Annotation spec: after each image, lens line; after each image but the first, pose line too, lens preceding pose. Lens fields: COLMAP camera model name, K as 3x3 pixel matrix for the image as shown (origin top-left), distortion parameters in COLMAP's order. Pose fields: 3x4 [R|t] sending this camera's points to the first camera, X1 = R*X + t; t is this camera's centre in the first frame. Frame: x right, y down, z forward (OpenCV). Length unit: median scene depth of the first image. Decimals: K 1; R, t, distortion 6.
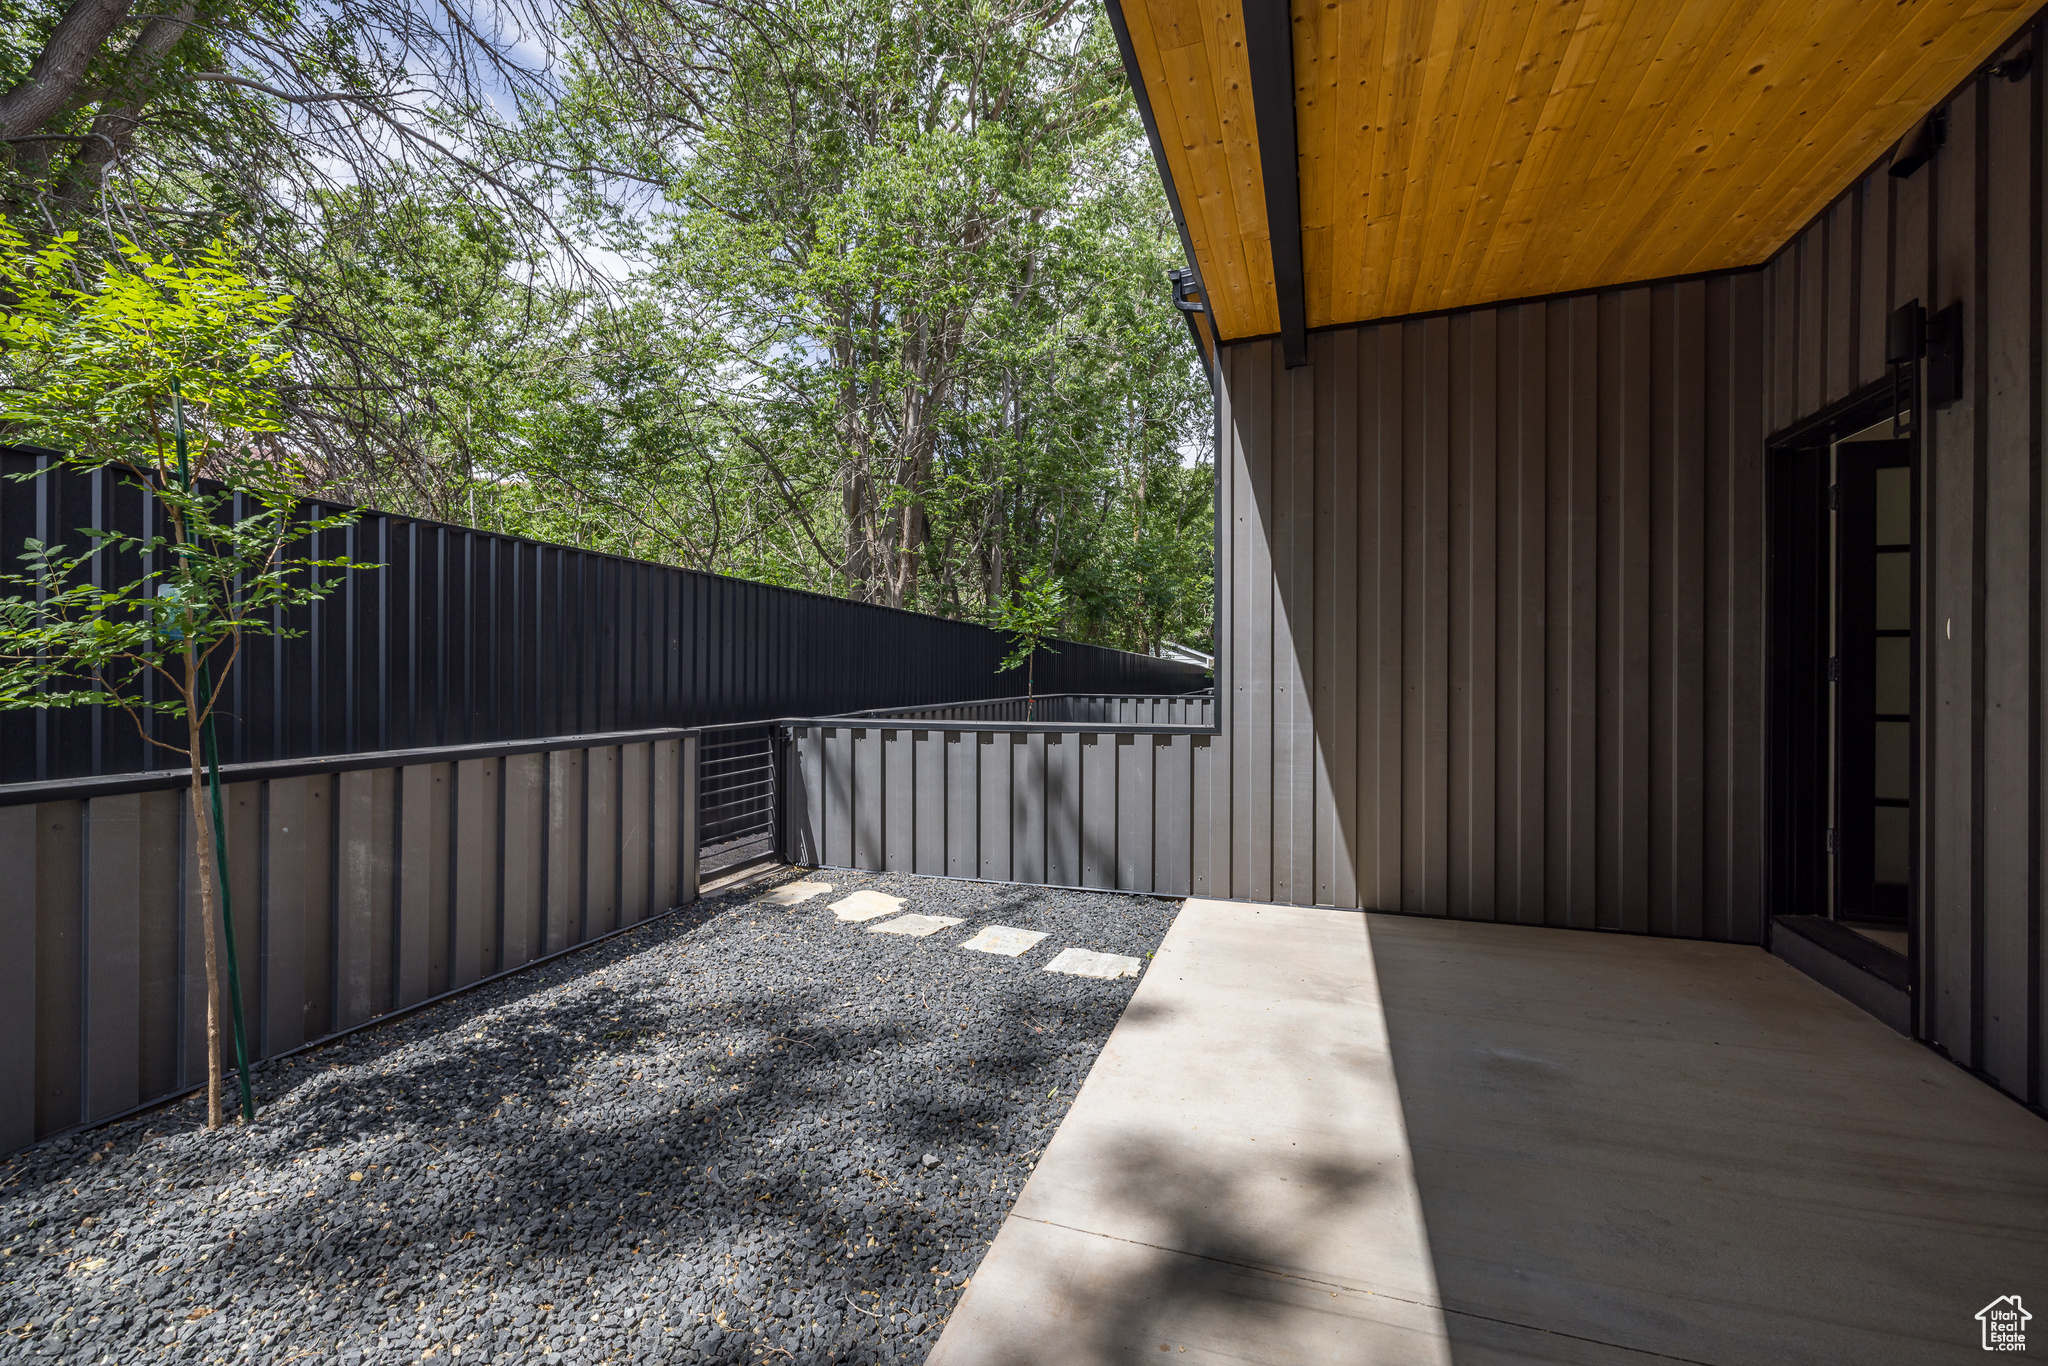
lens RADIAL K [[781.8, 0, 1022.1], [0, 781.8, 677.7], [0, 0, 1]] dist [-0.001432, -0.000044]
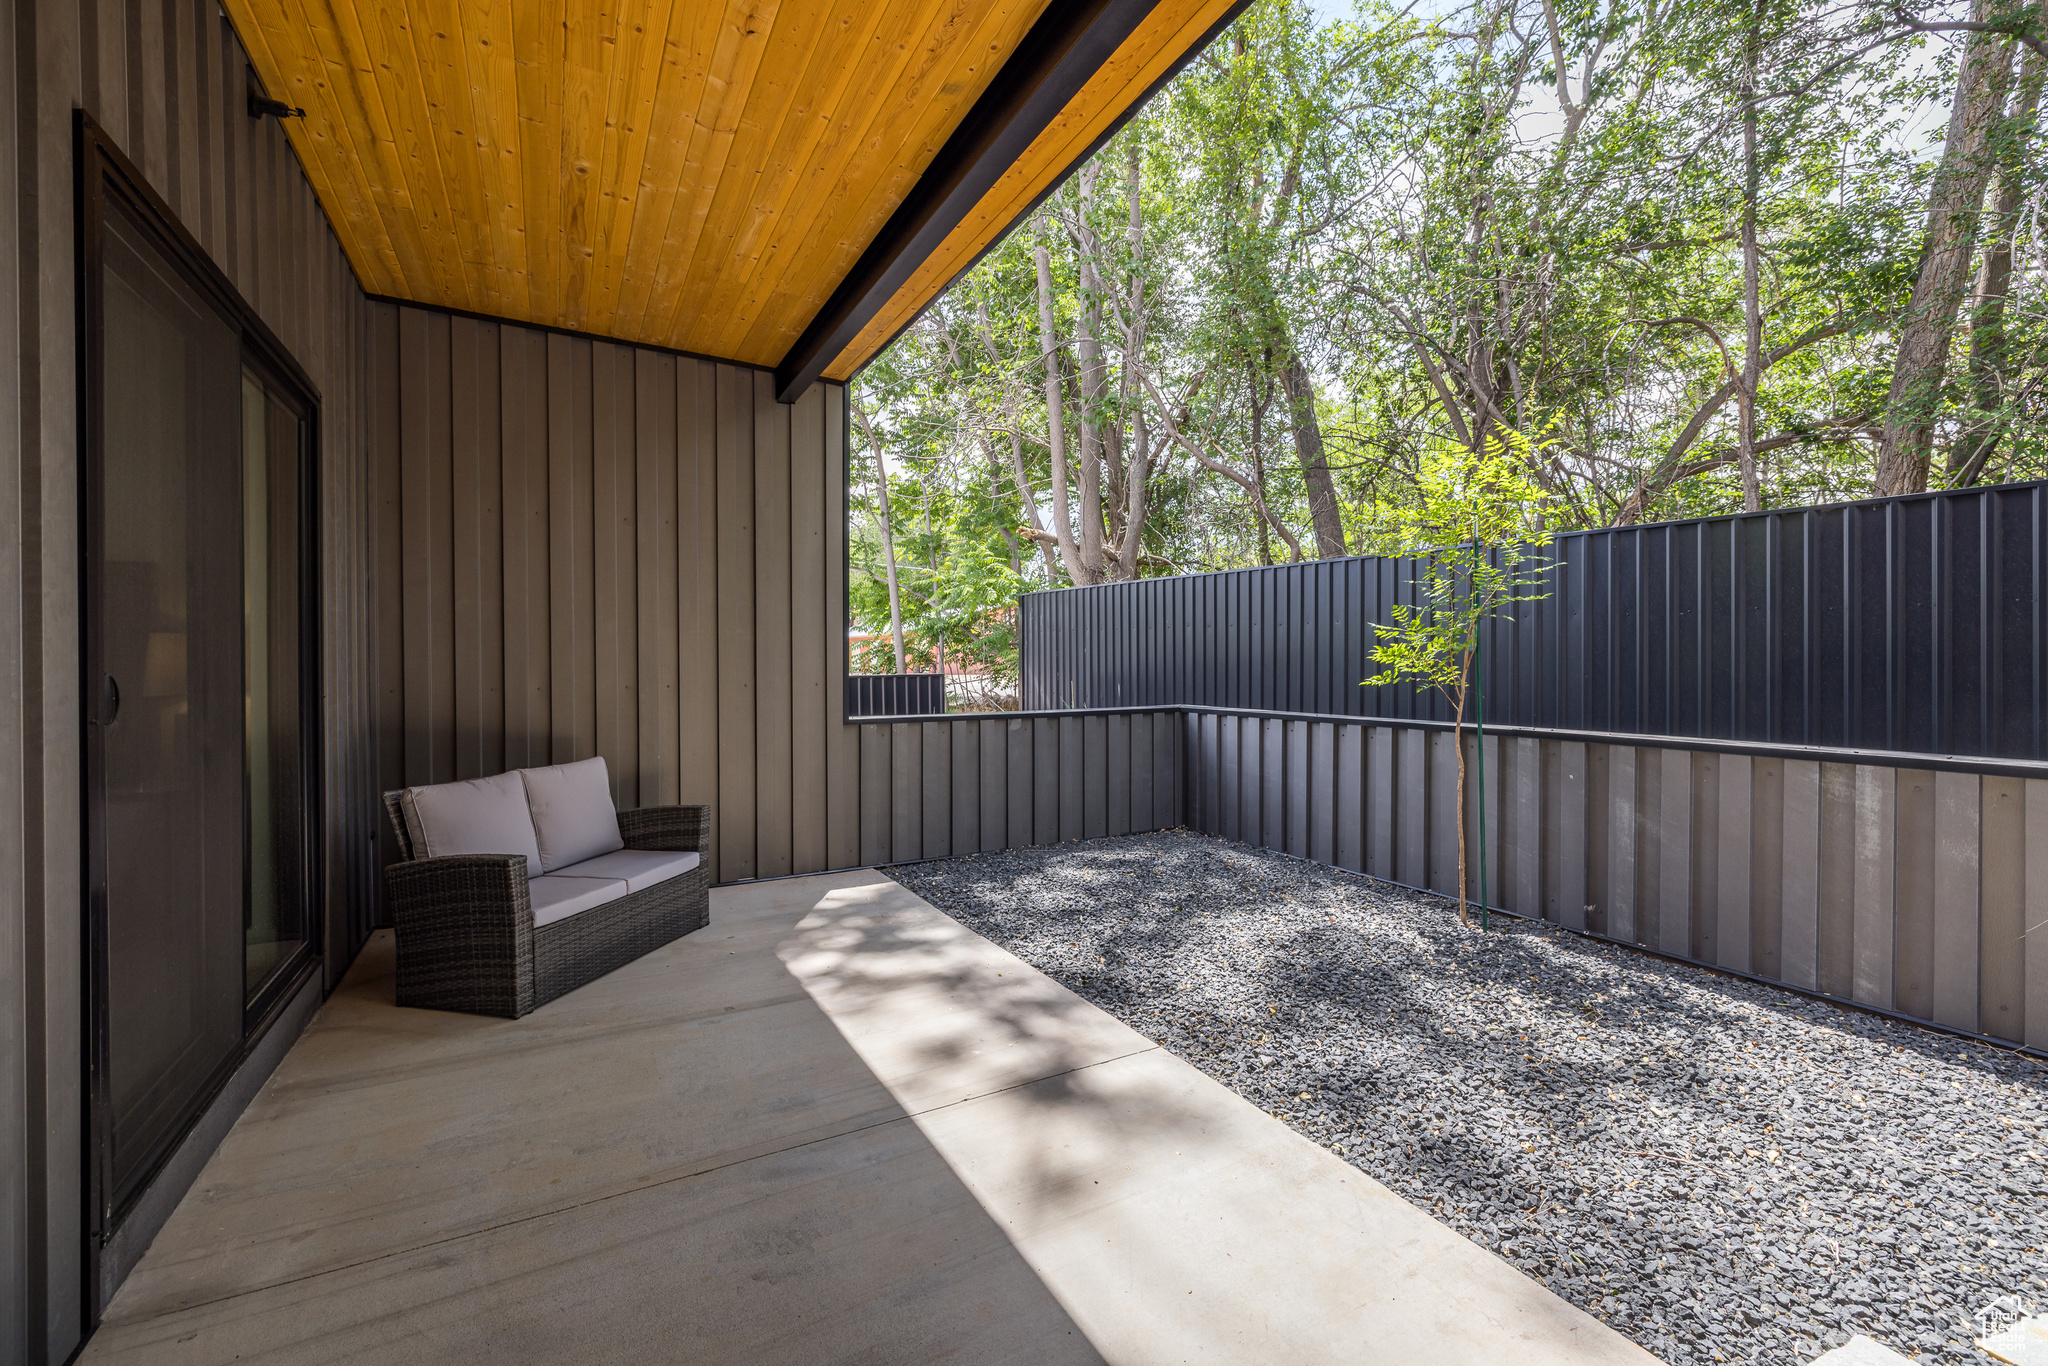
lens RADIAL K [[847.9, 0, 1022.2], [0, 847.9, 675.3], [0, 0, 1]] dist [0.001899, -0.000581]
pose [[-0.652555, 0.010957, -0.757662, 0.925549], [0.003563, 0.999929, 0.011392, -0.017349], [0.757733, 0.004735, -0.652547, 1.243104]]
